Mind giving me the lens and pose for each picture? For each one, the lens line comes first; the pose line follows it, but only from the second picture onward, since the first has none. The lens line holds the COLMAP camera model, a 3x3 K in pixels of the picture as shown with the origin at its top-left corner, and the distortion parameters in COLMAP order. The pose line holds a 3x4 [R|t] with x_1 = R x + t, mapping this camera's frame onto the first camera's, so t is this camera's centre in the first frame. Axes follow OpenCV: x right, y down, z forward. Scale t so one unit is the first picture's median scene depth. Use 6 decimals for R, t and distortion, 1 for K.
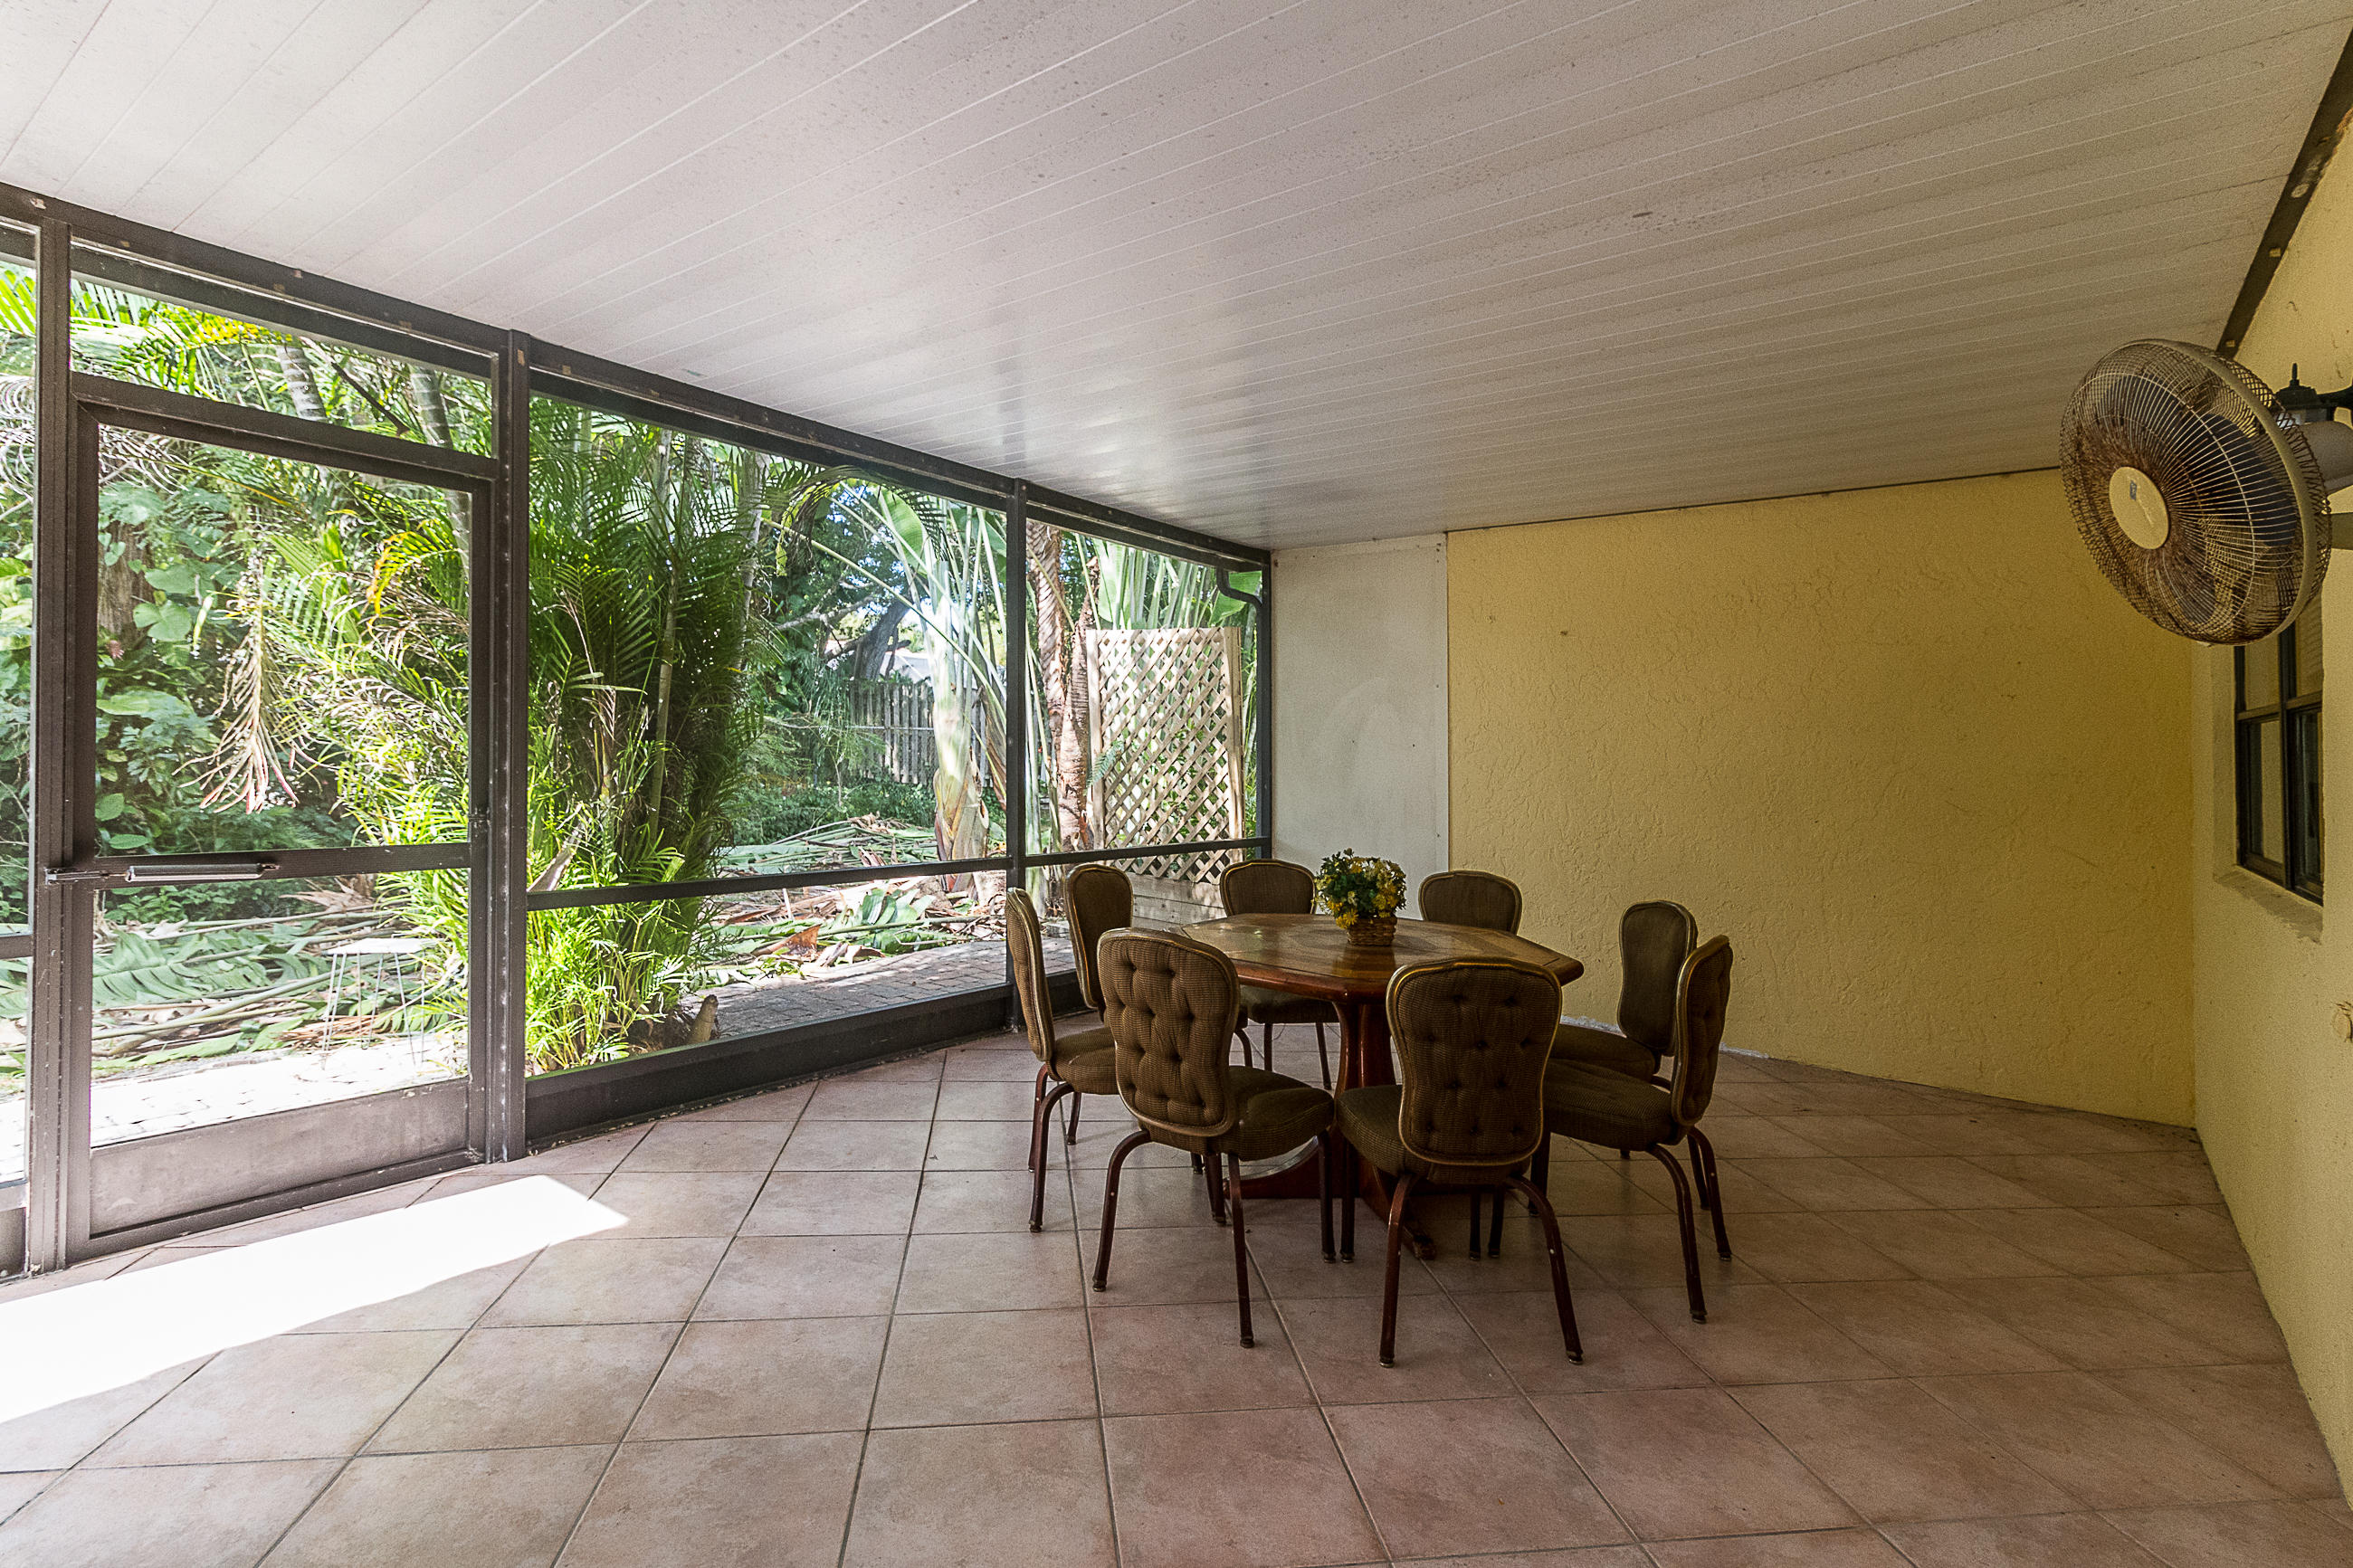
lens RADIAL K [[1123.2, 0, 1177.3], [0, 1123.2, 814.1], [0, 0, 1]] dist [0.005967, -0.000840]
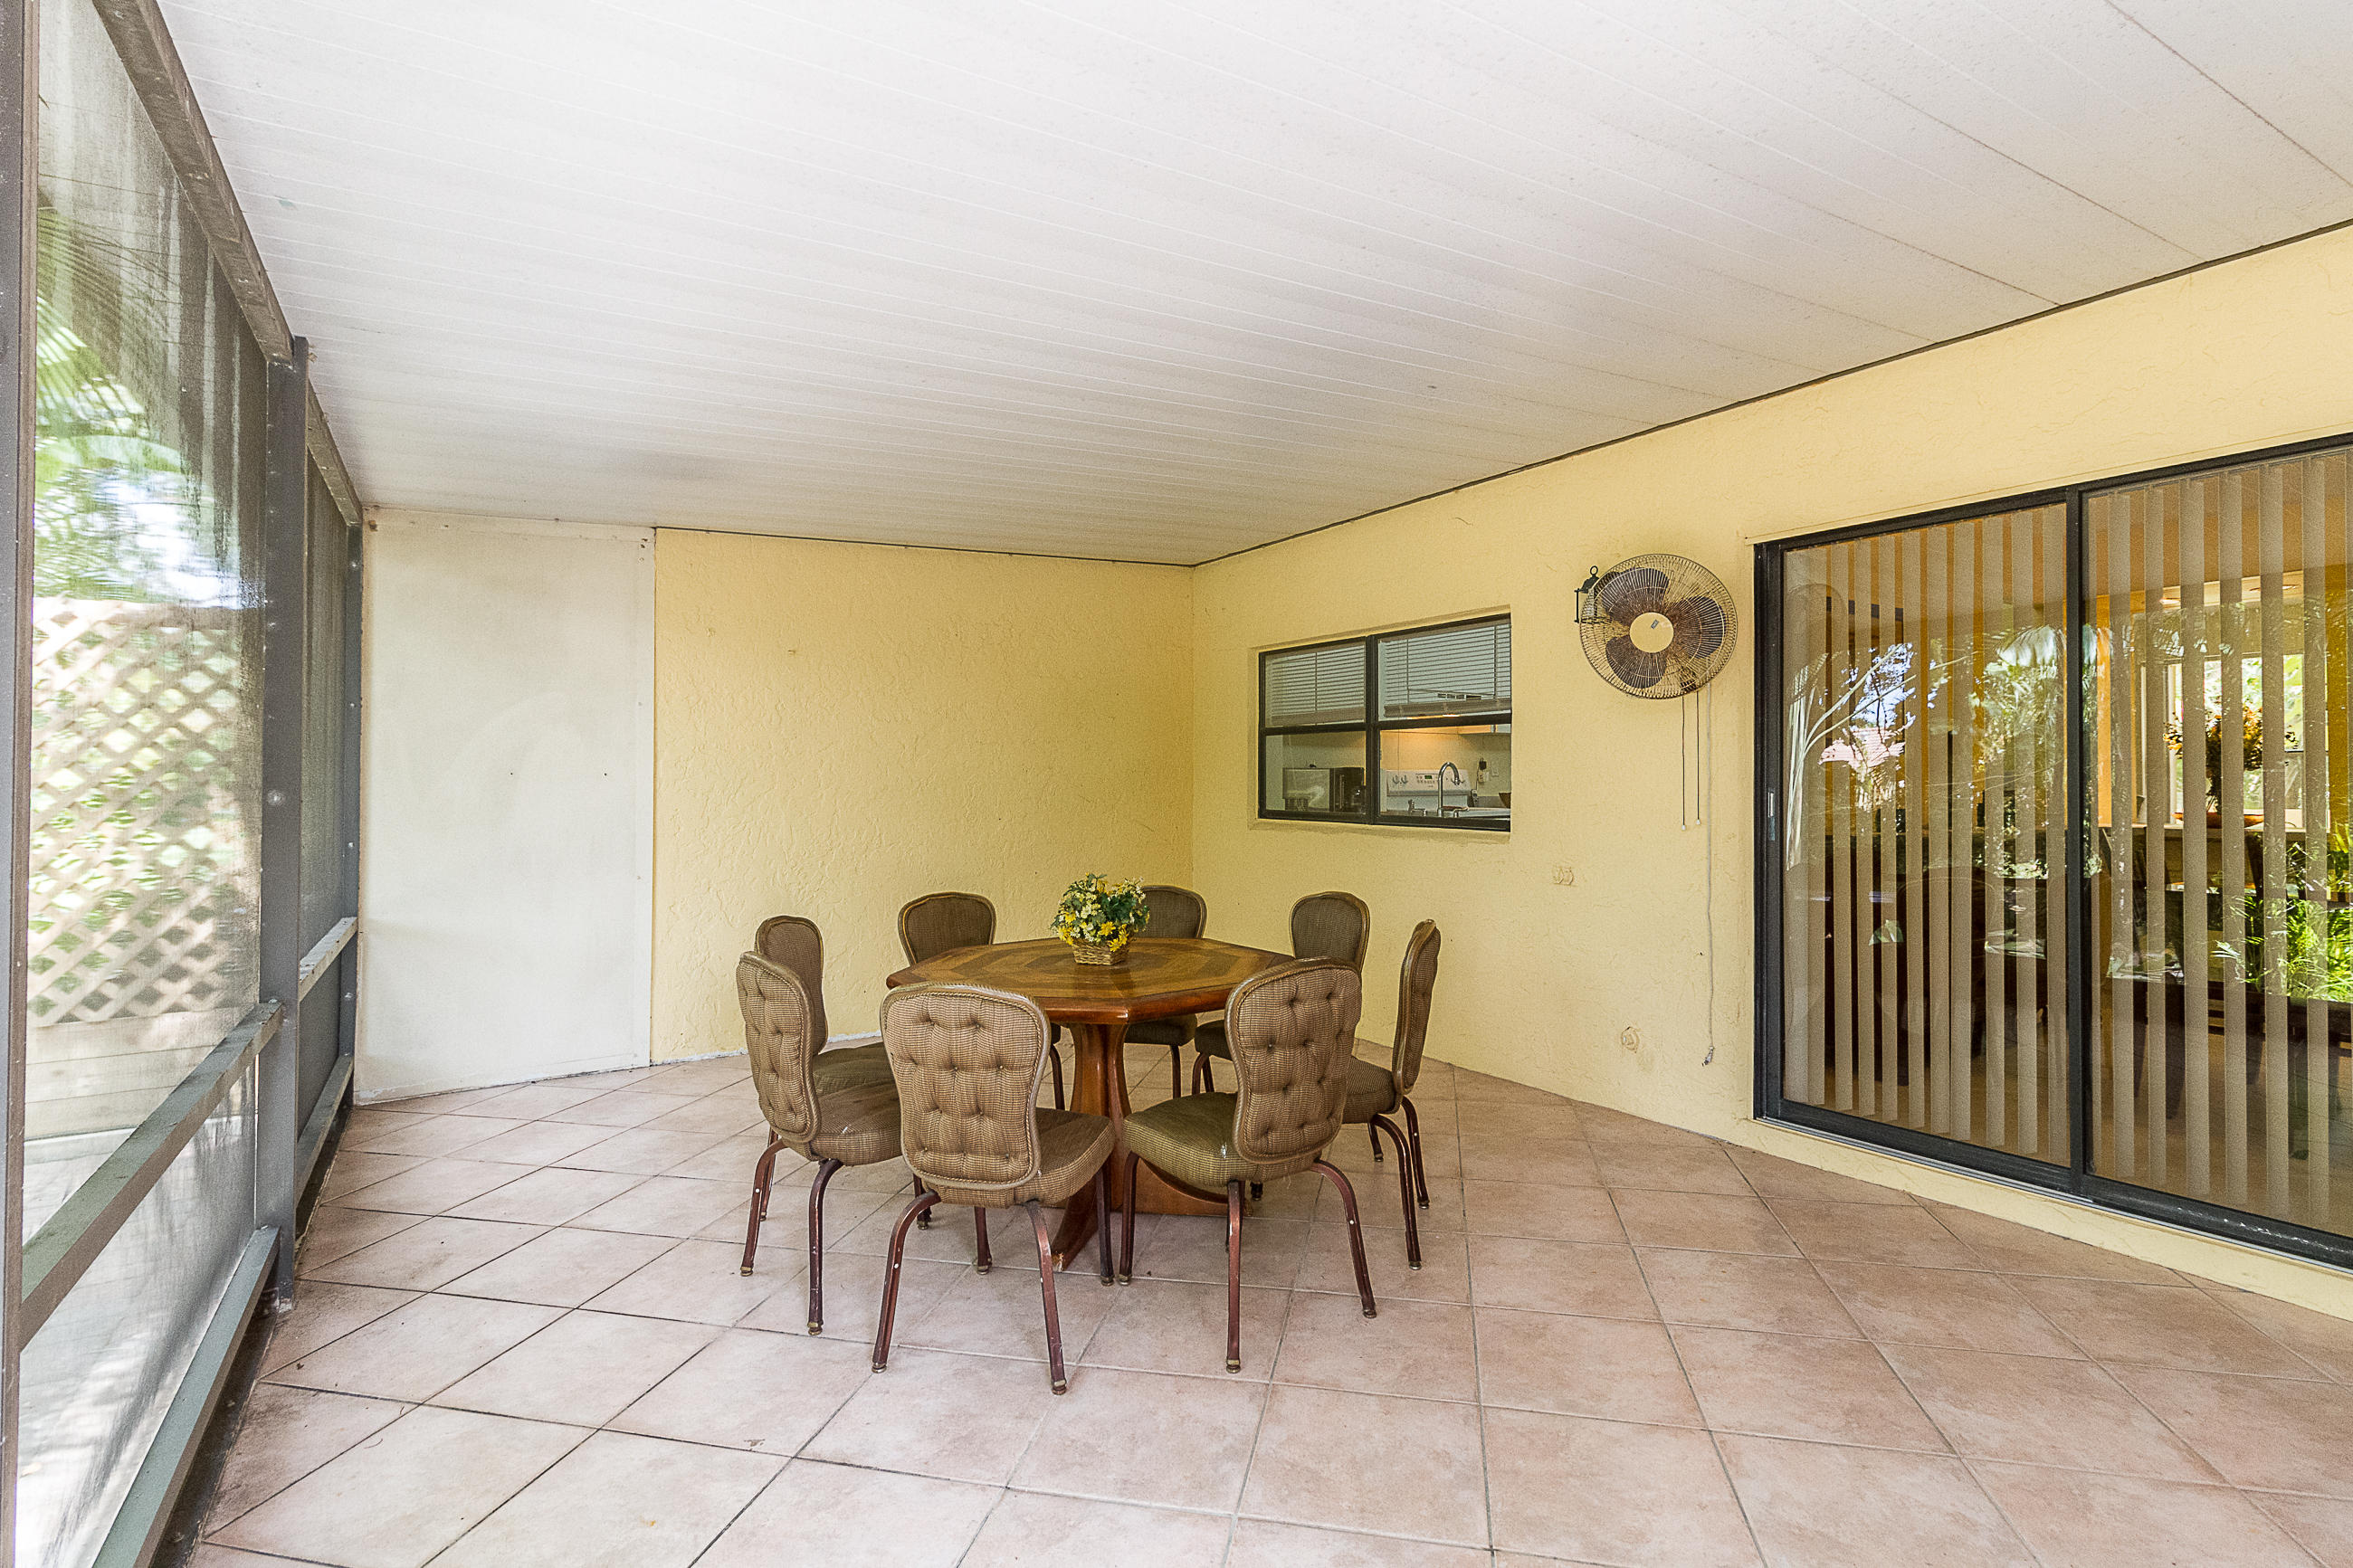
lens RADIAL K [[1123.2, 0, 1178.5], [0, 1123.2, 773.5], [0, 0, 1]] dist [0.005967, -0.000840]
pose [[0.366806, -0.045015, 0.929208, -0.535356], [0.091013, 0.995774, 0.012312, -0.043469], [-0.925835, 0.080054, 0.369353, 0.392068]]
